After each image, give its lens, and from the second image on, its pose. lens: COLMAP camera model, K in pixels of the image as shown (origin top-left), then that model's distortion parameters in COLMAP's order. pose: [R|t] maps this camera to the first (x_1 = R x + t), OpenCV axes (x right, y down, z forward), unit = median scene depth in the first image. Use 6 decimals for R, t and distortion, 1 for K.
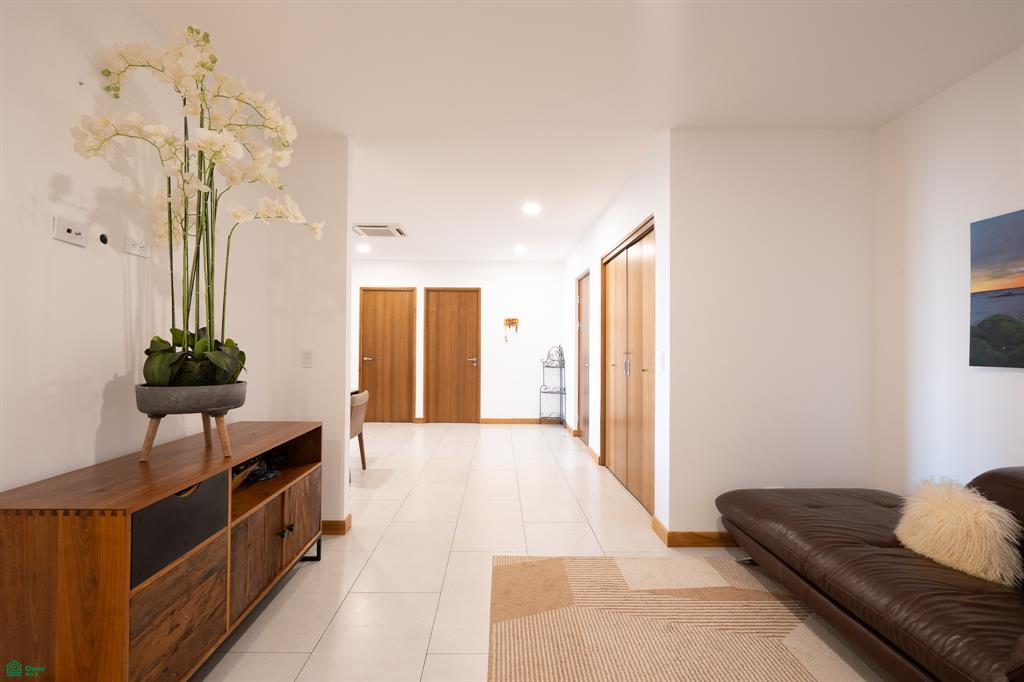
lens RADIAL K [[460.8, 0, 503.3], [0, 460.8, 339.8], [0, 0, 1]] dist [-0.008678, 0.003799]
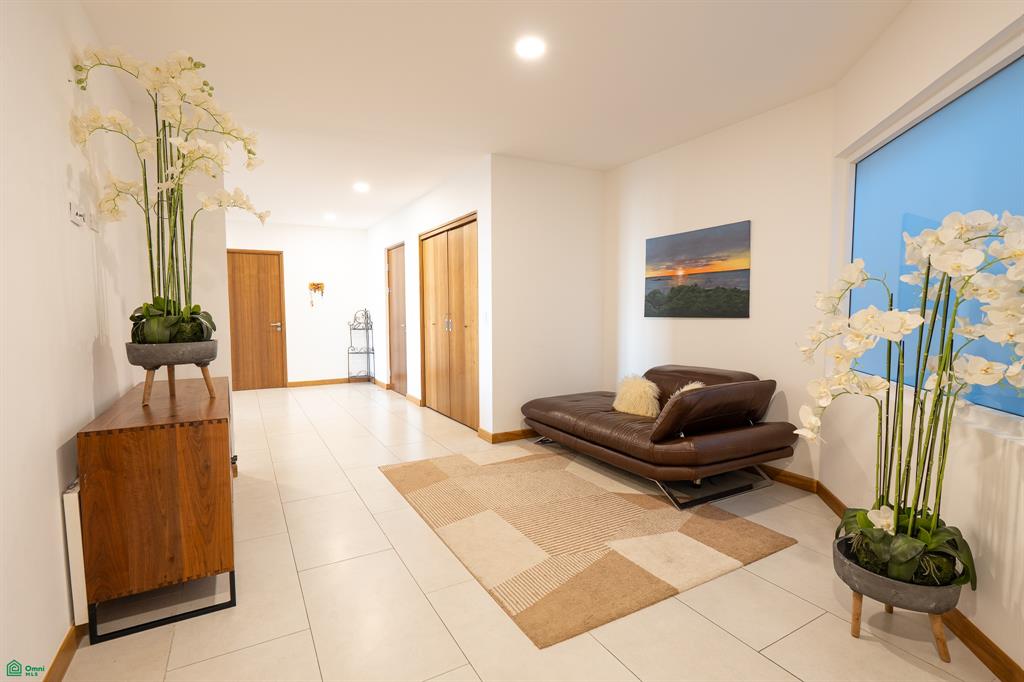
lens RADIAL K [[477.7, 0, 505.4], [0, 477.7, 340.7], [0, 0, 1]] dist [-0.008914, 0.000085]
pose [[0.877016, -0.041673, 0.478650, -0.406685], [0.003976, 0.996827, 0.079503, -0.003719], [-0.480444, -0.067822, 0.874399, -0.427551]]
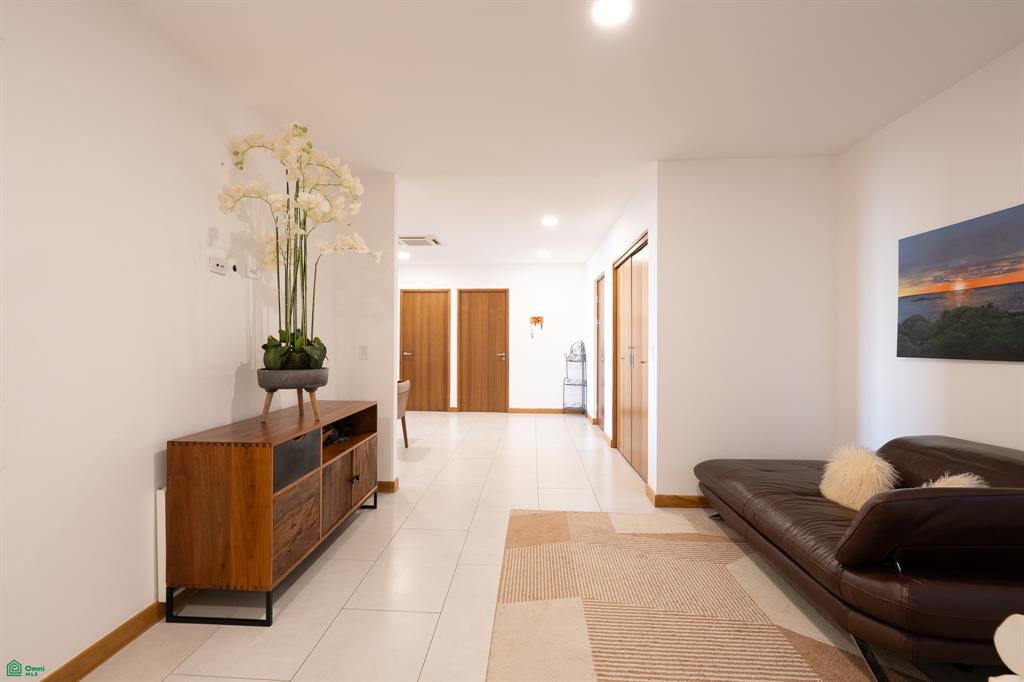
lens RADIAL K [[460.8, 0, 503.3], [0, 460.8, 339.8], [0, 0, 1]] dist [-0.008678, 0.003799]
pose [[0.997236, -0.003009, -0.074244, 0.061211], [0.003629, 0.999960, 0.008204, -0.002739], [0.074217, -0.008451, 0.997206, -0.294657]]
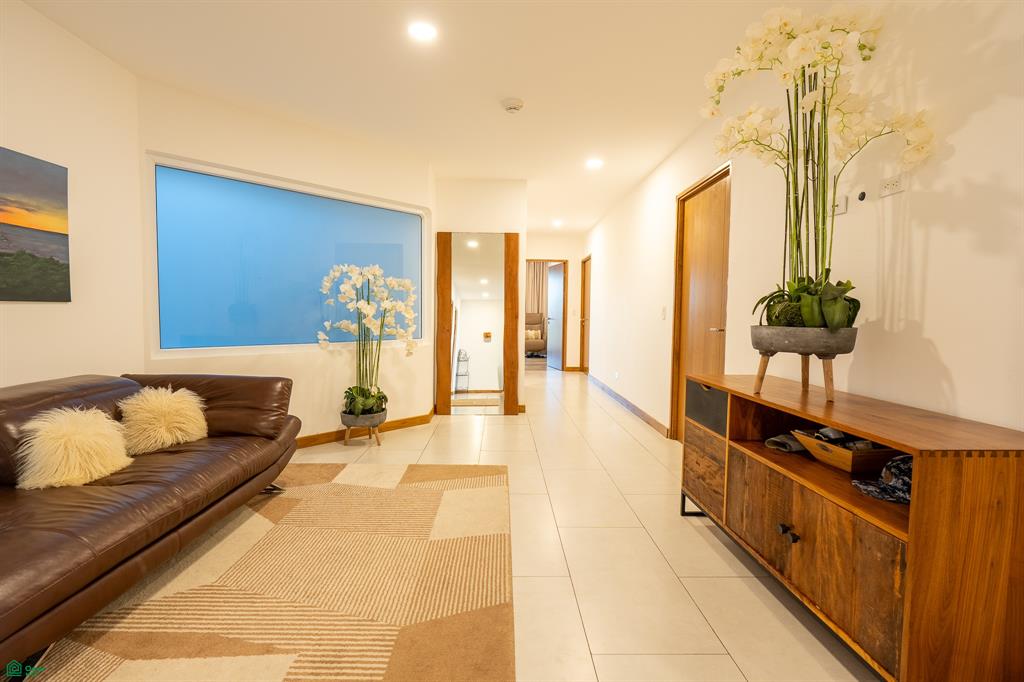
lens RADIAL K [[460.8, 0, 503.3], [0, 460.8, 339.8], [0, 0, 1]] dist [-0.008678, 0.003799]
pose [[-0.999850, -0.017059, 0.003101, -0.004349], [-0.016907, 0.998889, 0.043985, 0.072956], [-0.003848, 0.043926, -0.999027, 1.638908]]
